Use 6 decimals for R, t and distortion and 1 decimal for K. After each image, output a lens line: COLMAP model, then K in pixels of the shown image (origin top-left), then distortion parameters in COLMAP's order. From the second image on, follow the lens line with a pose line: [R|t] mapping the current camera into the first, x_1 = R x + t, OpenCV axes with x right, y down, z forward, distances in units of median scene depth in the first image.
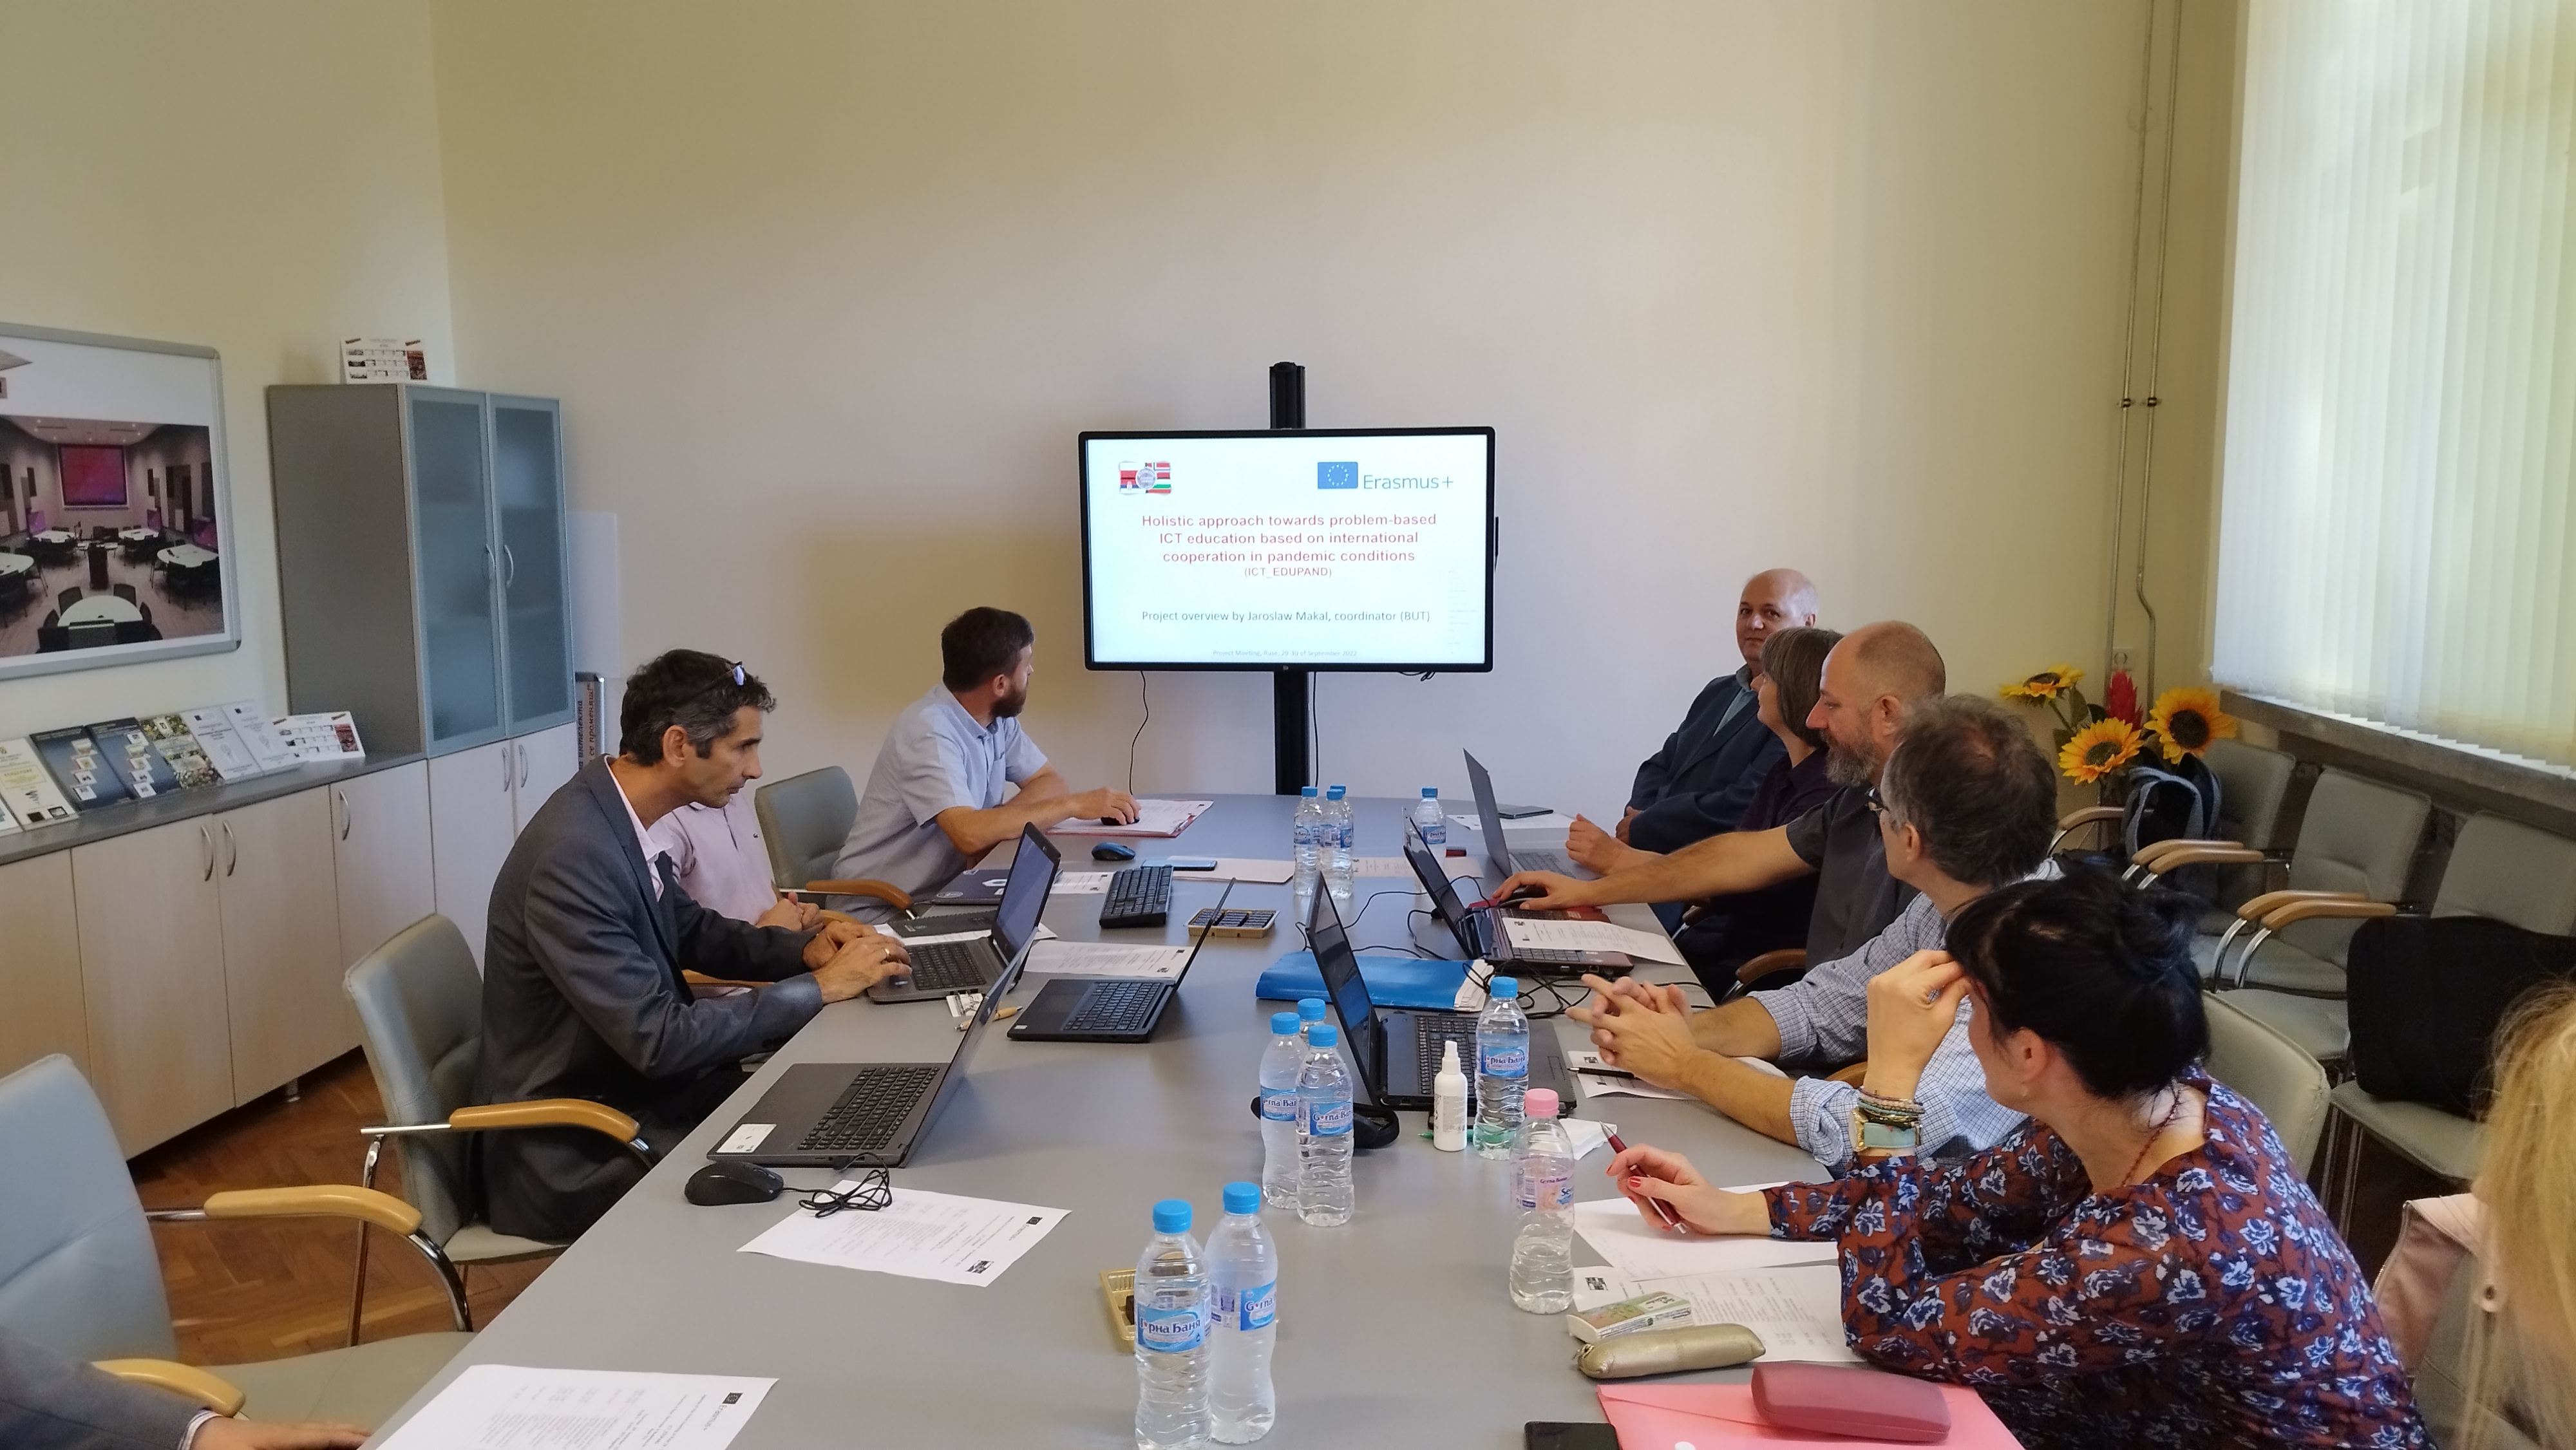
lens RADIAL K [[1911.0, 0, 1284.0], [0, 1911.0, 721.9], [0, 0, 1]] dist [0.065346, -0.021341]
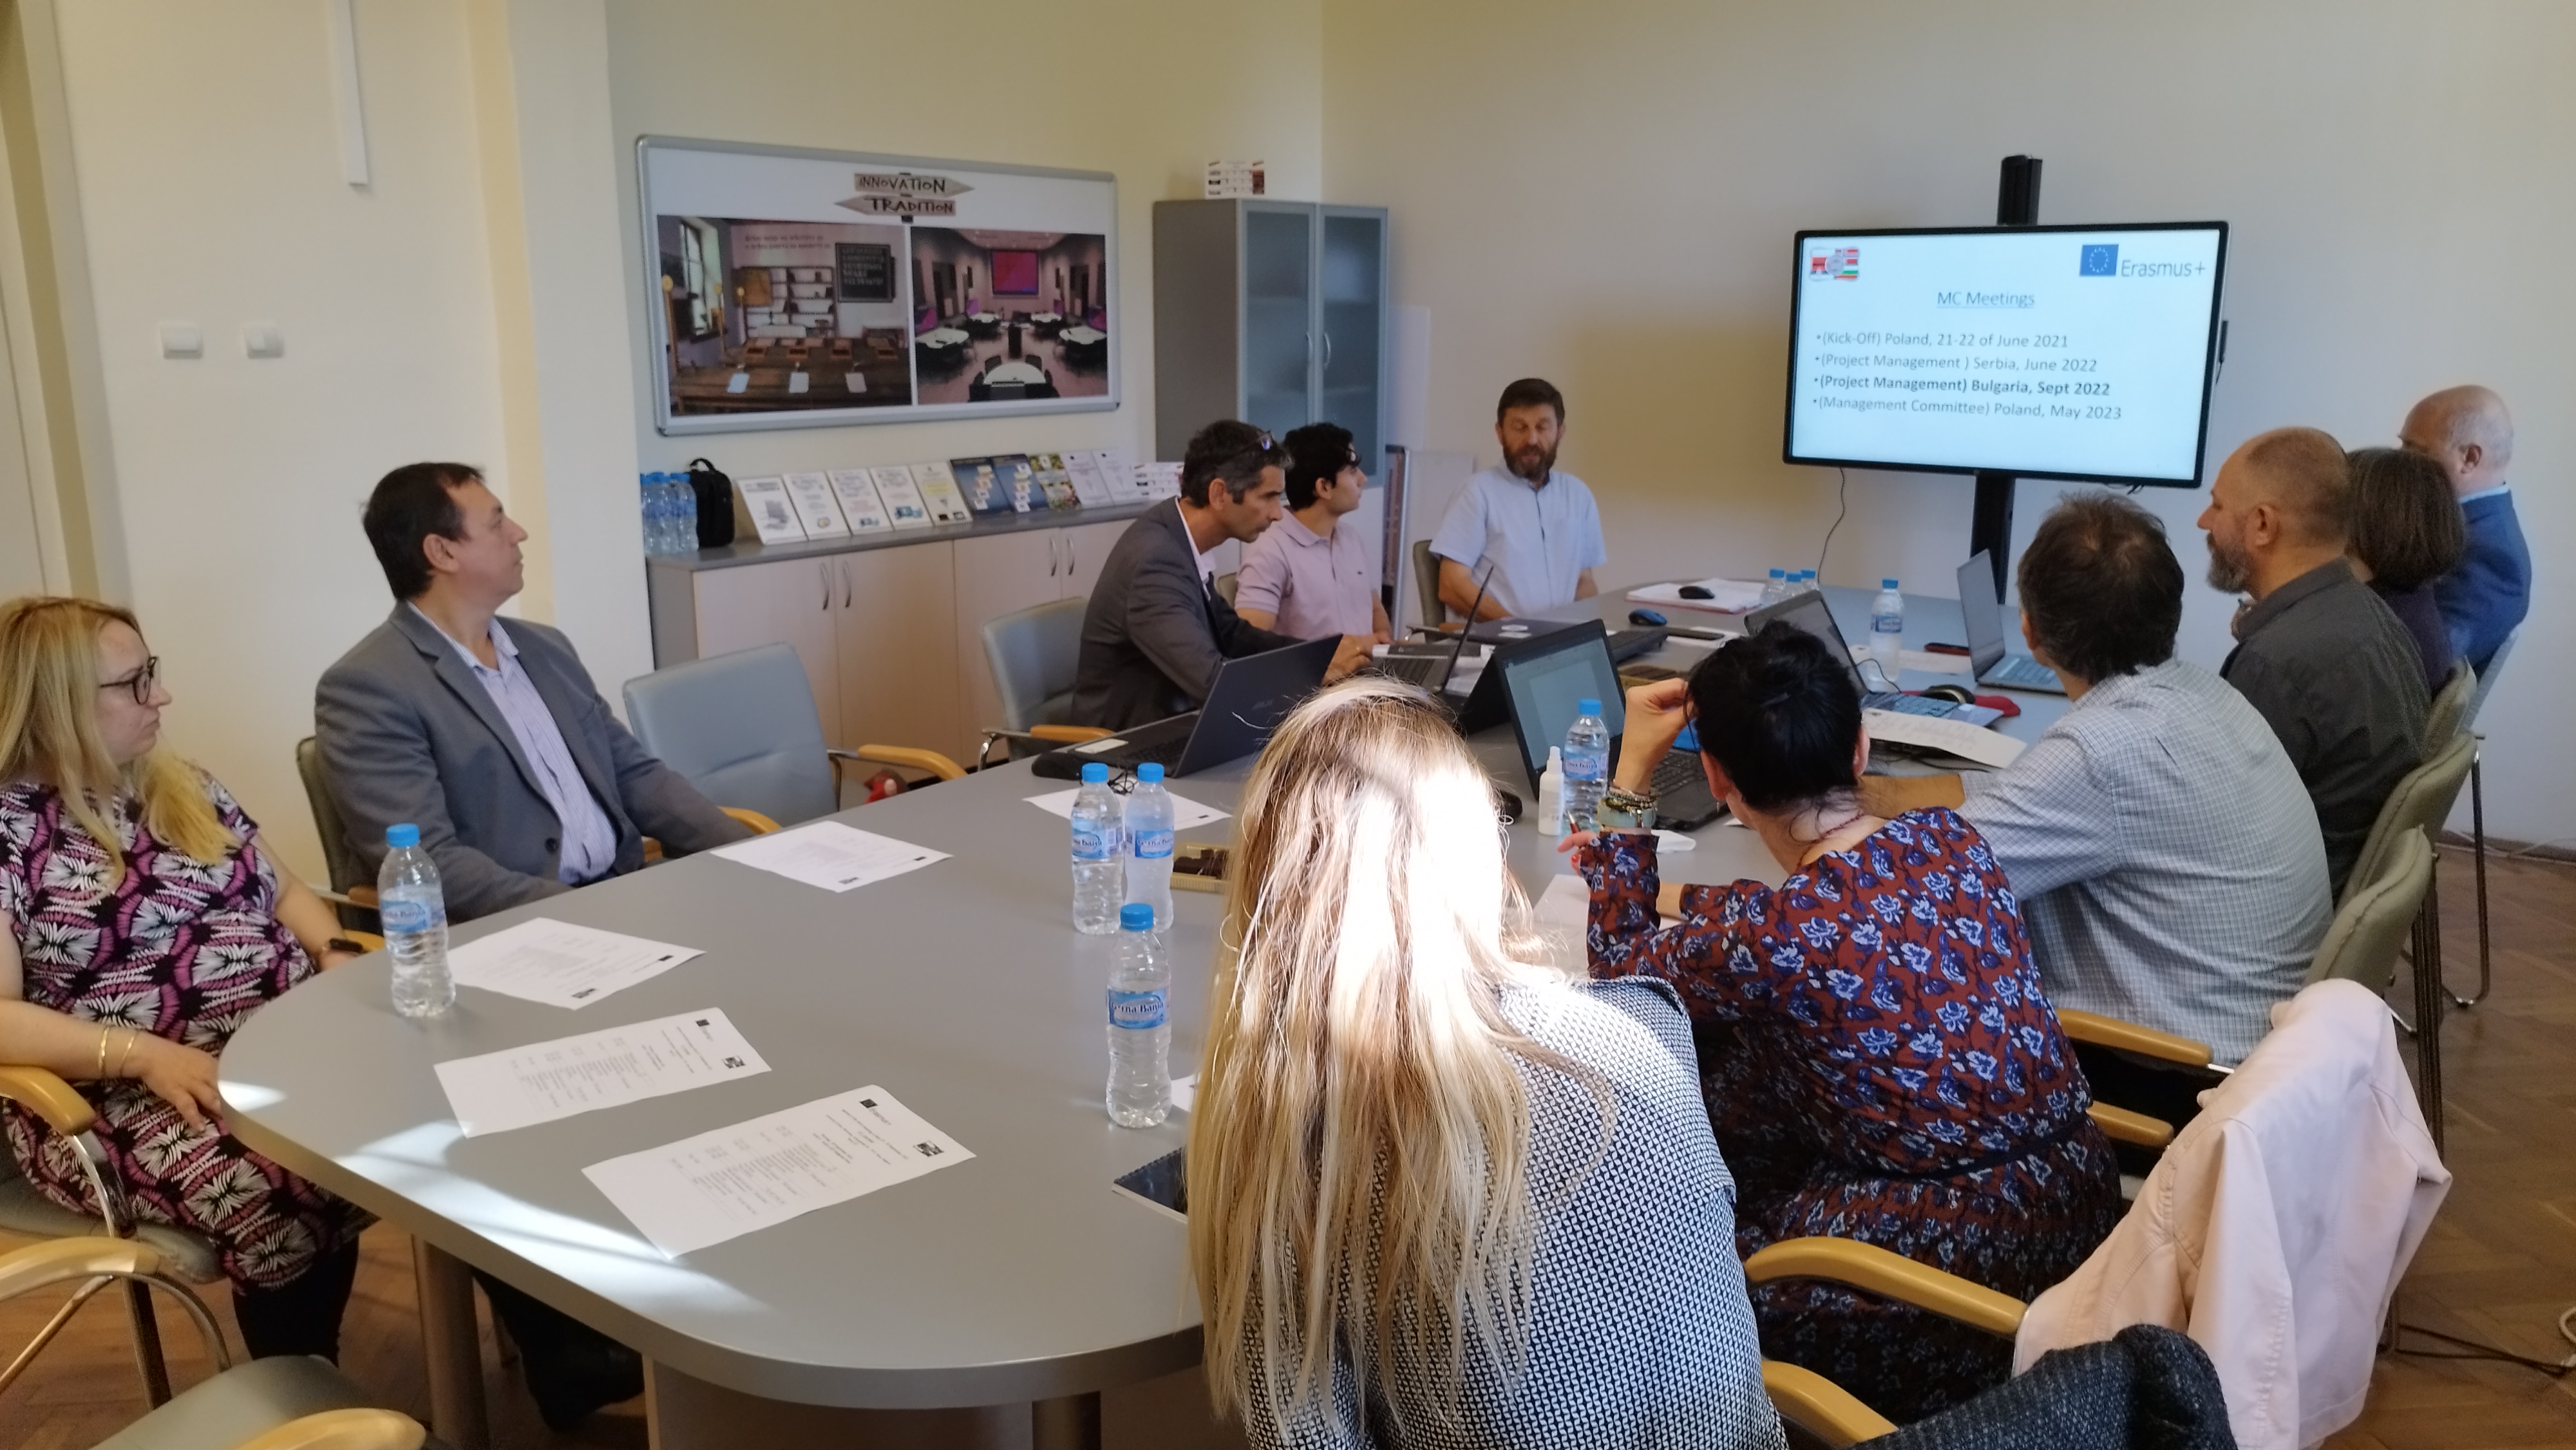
lens RADIAL K [[1911.0, 0, 1291.8], [0, 1911.0, 728.6], [0, 0, 1]] dist [0.065346, -0.021341]
pose [[0.847338, 0.130294, -0.514823, 0.280988], [-0.075836, 0.989187, 0.125532, 0.005630], [0.525612, -0.067326, 0.848056, -0.056041]]
